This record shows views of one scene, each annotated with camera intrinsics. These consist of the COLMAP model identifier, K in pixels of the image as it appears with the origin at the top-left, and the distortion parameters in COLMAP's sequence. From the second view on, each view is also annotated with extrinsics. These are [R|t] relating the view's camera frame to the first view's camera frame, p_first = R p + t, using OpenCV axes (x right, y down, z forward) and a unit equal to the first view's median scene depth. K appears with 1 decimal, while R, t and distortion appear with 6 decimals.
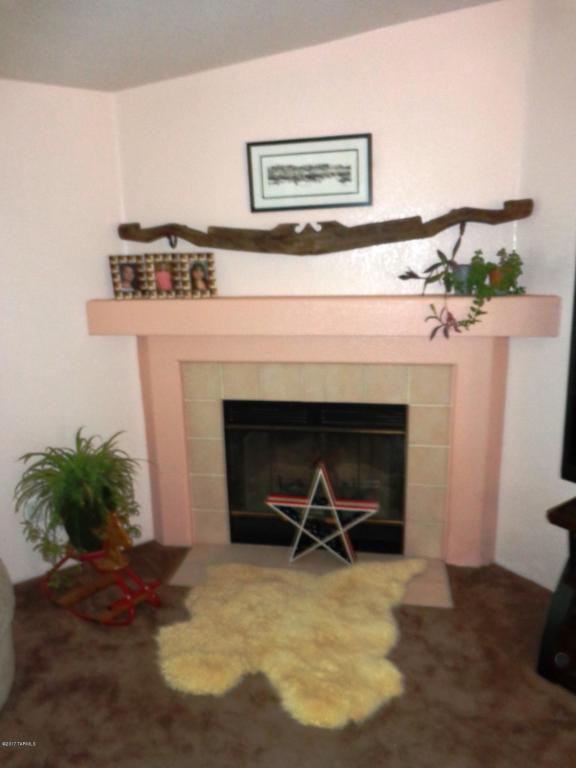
lens RADIAL K [[566.8, 0, 285.2], [0, 566.8, 381.3], [0, 0, 1]] dist [0.008185, -0.020300]
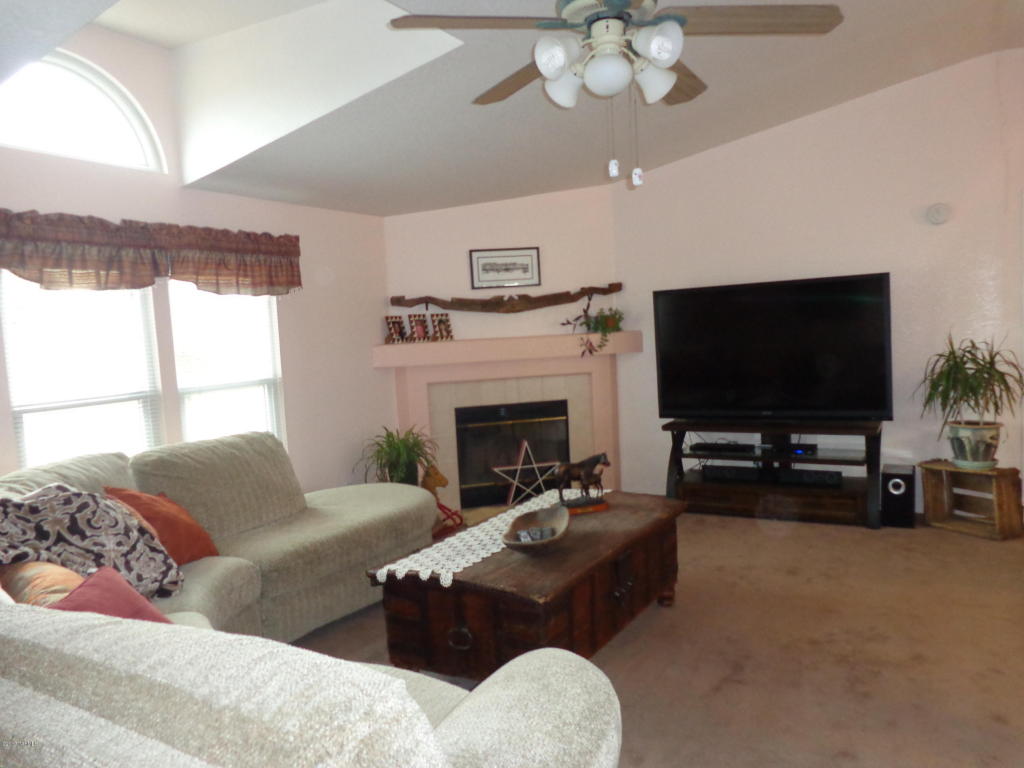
lens RADIAL K [[755.7, 0, 511.3], [0, 755.7, 387.4], [0, 0, 1]] dist [0.008185, -0.020300]
pose [[0.905073, -0.053585, 0.421868, -0.928477], [0.124071, 0.982142, -0.141431, 0.319727], [-0.406756, 0.180347, 0.895558, -1.002929]]
